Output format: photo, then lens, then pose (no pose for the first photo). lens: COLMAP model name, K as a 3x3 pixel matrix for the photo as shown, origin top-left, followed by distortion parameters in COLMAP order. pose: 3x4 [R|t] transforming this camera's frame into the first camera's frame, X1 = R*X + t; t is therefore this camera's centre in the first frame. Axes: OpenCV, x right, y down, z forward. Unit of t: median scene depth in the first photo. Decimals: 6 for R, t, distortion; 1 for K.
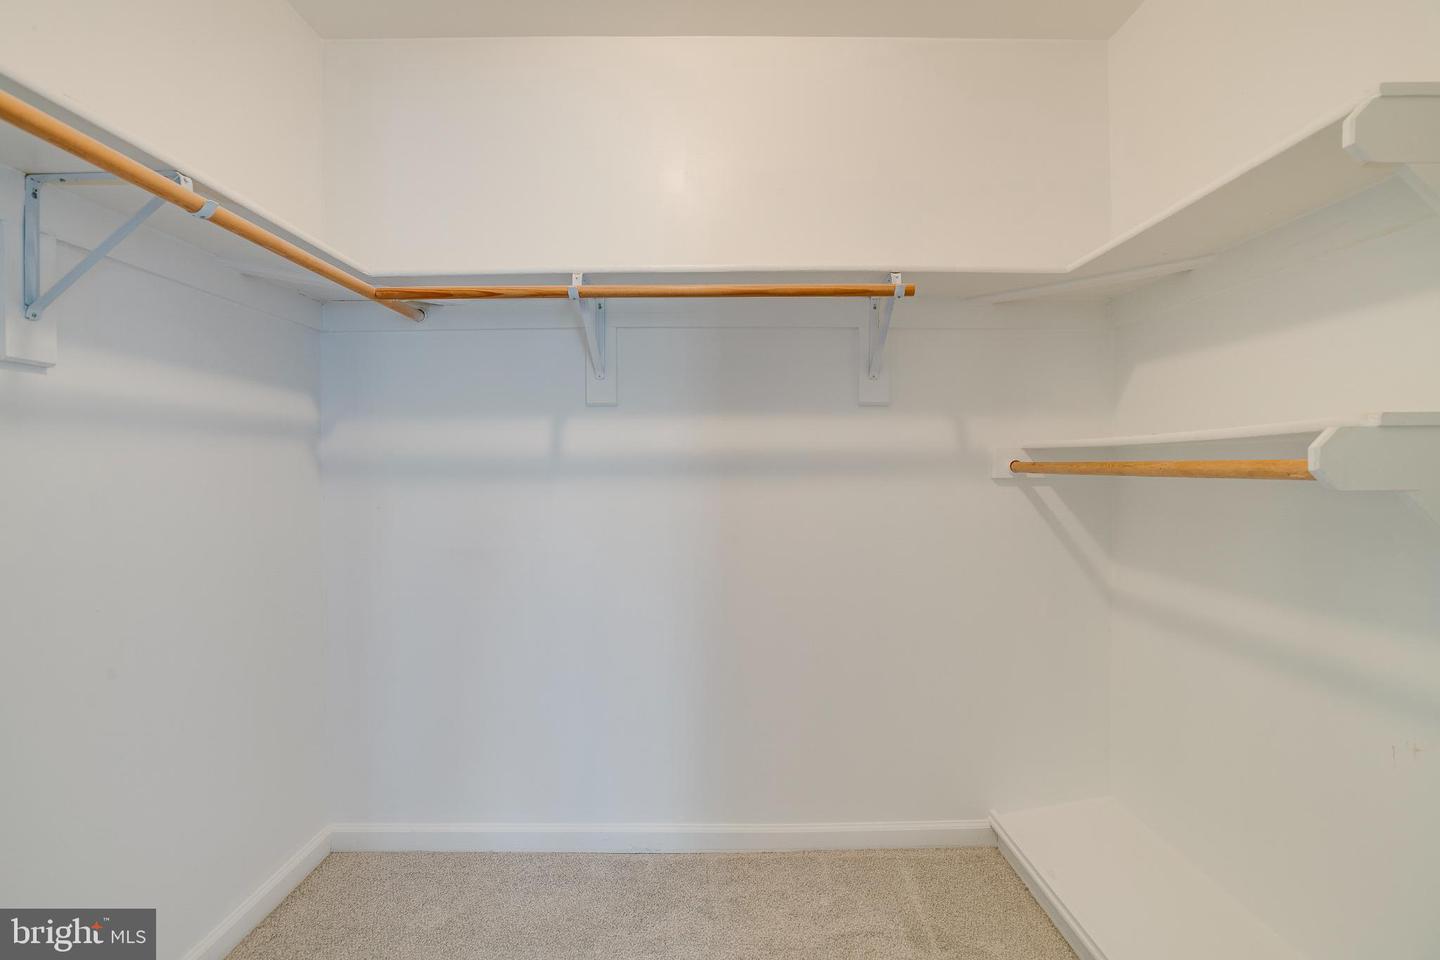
lens RADIAL K [[702.0, 0, 718.4], [0, 702.0, 475.4], [0, 0, 1]] dist [-0.061811, 0.024681]
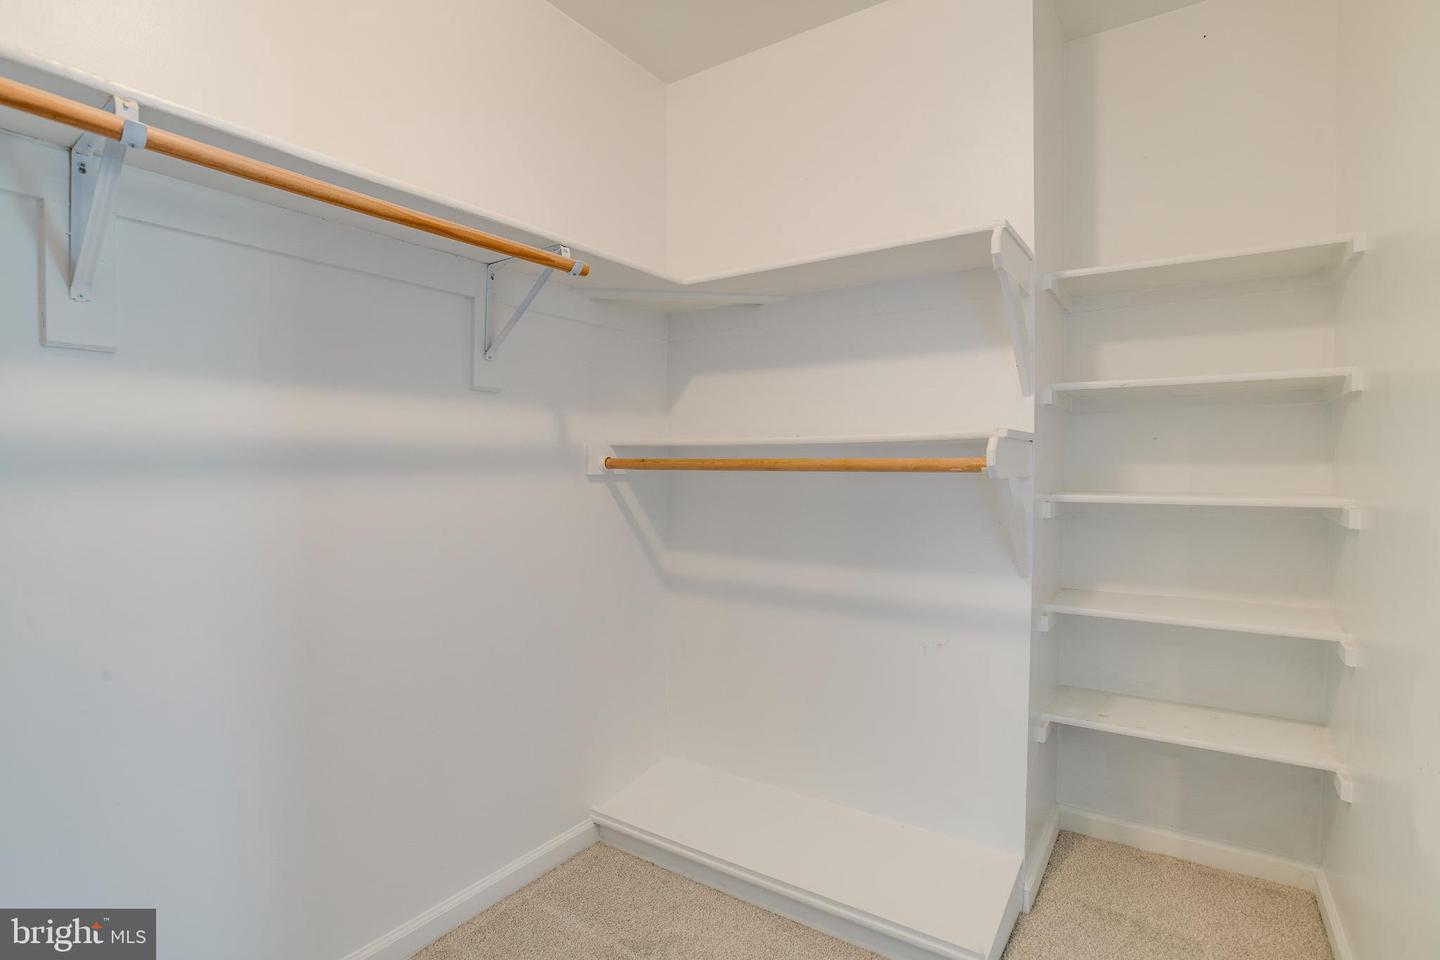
lens RADIAL K [[702.0, 0, 718.4], [0, 702.0, 475.4], [0, 0, 1]] dist [-0.061811, 0.024681]
pose [[0.574166, -0.008622, 0.818693, -0.320695], [0.005803, 0.999962, 0.006462, -0.000044], [-0.818718, 0.001041, 0.574195, 0.276616]]
